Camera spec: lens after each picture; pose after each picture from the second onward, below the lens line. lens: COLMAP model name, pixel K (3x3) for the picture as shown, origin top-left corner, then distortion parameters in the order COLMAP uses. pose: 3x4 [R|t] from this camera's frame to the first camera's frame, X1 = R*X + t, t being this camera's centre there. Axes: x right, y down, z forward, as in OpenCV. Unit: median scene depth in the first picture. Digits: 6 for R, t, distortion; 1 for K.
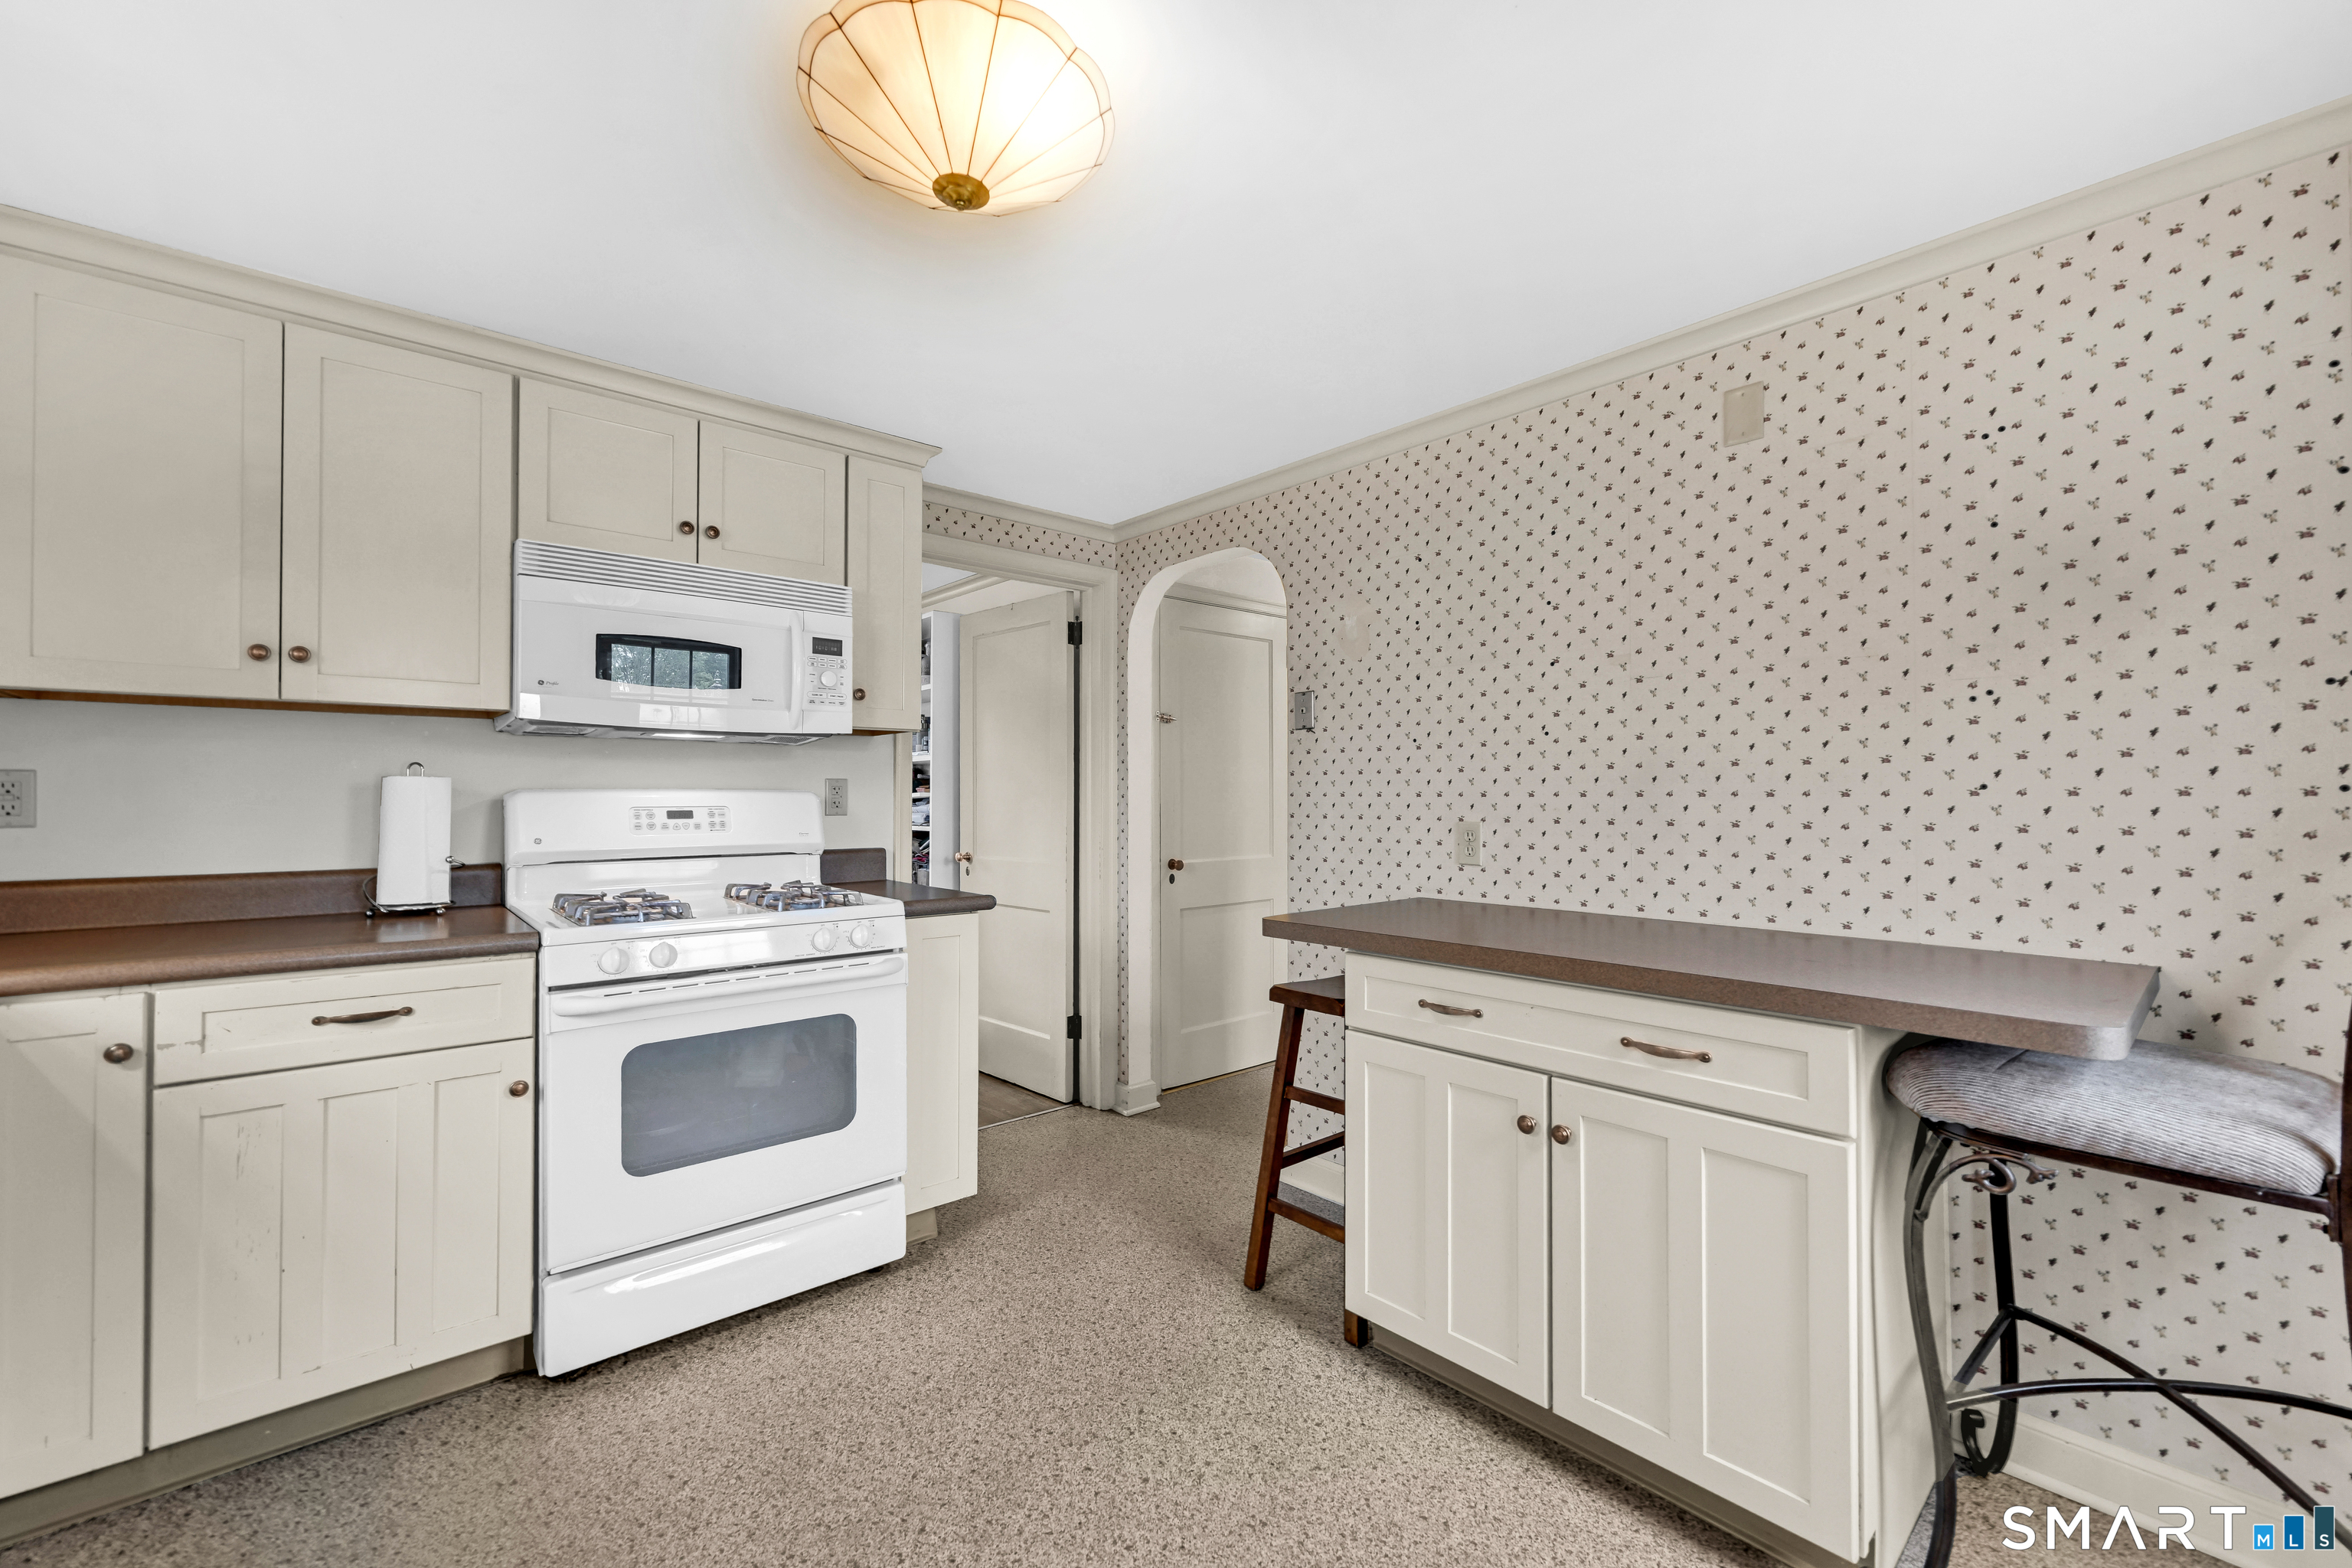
lens RADIAL K [[953.6, 0, 1189.1], [0, 953.6, 782.1], [0, 0, 1]] dist [0.003370, -0.000195]
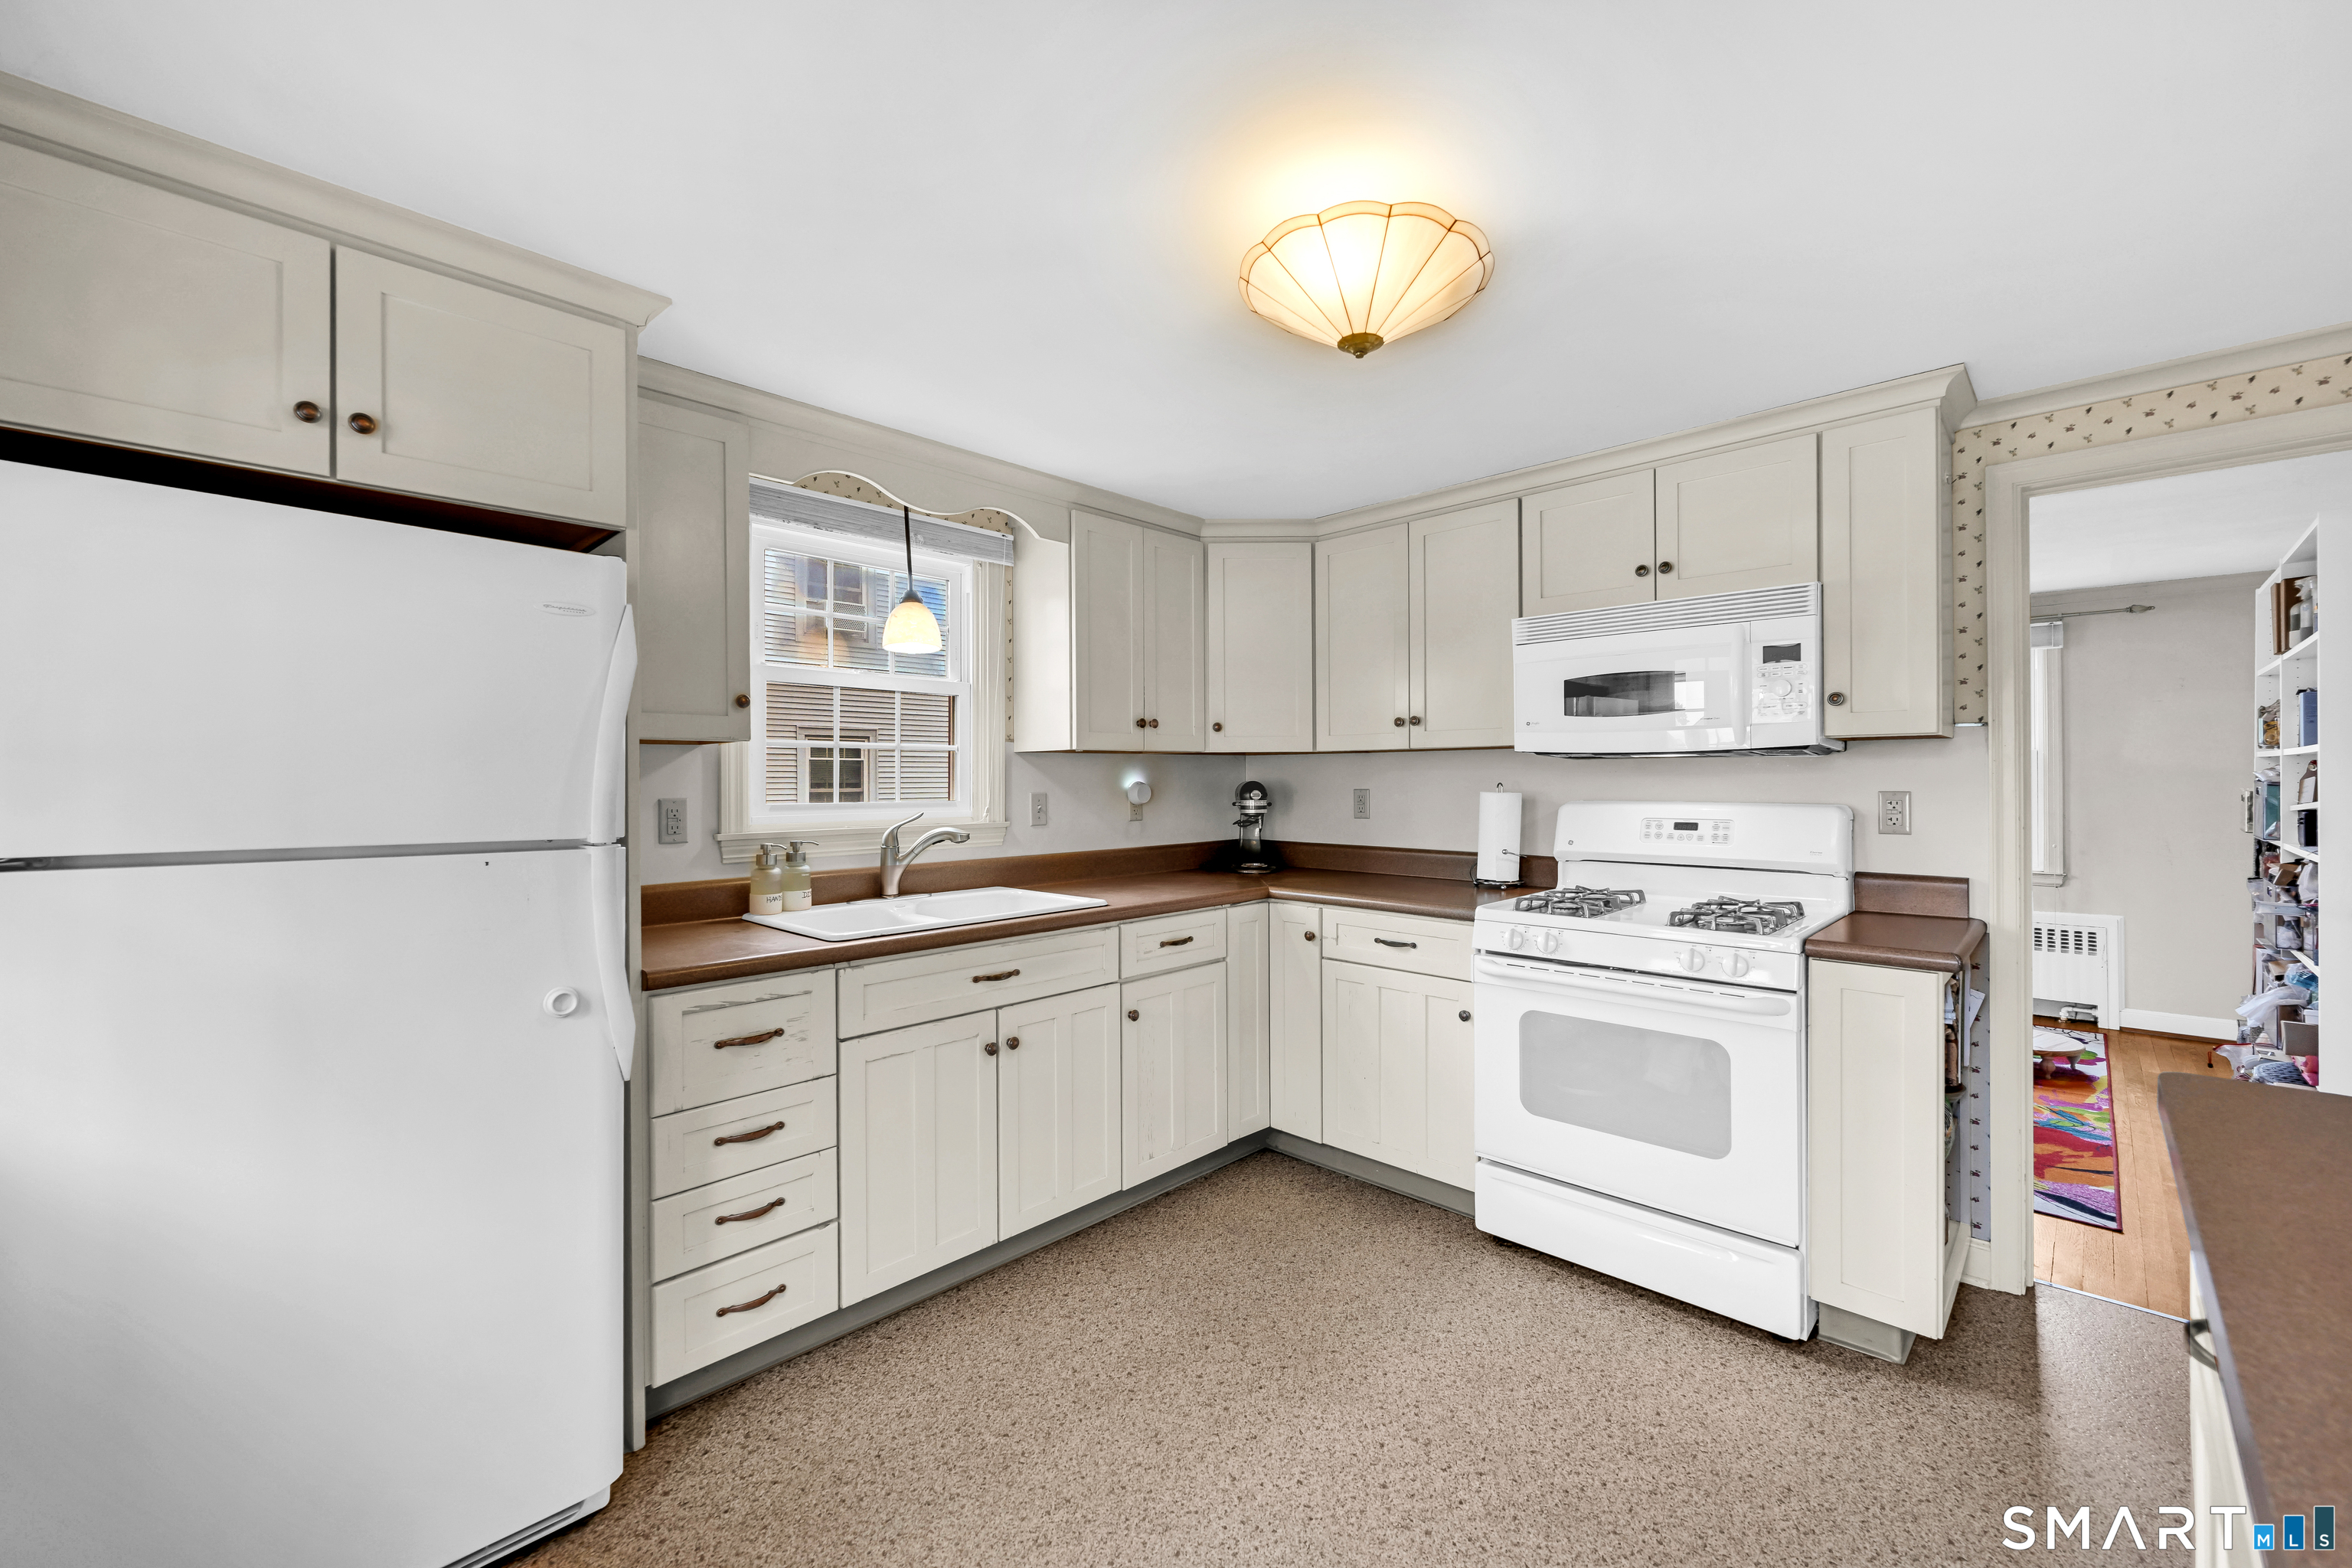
lens RADIAL K [[953.6, 0, 1190.5], [0, 953.6, 778.5], [0, 0, 1]] dist [0.003370, -0.000195]
pose [[0.085016, 0.004679, -0.996369, 0.572923], [0.018313, 0.999813, 0.006258, -0.042875], [0.996211, -0.018778, 0.084914, 0.398131]]
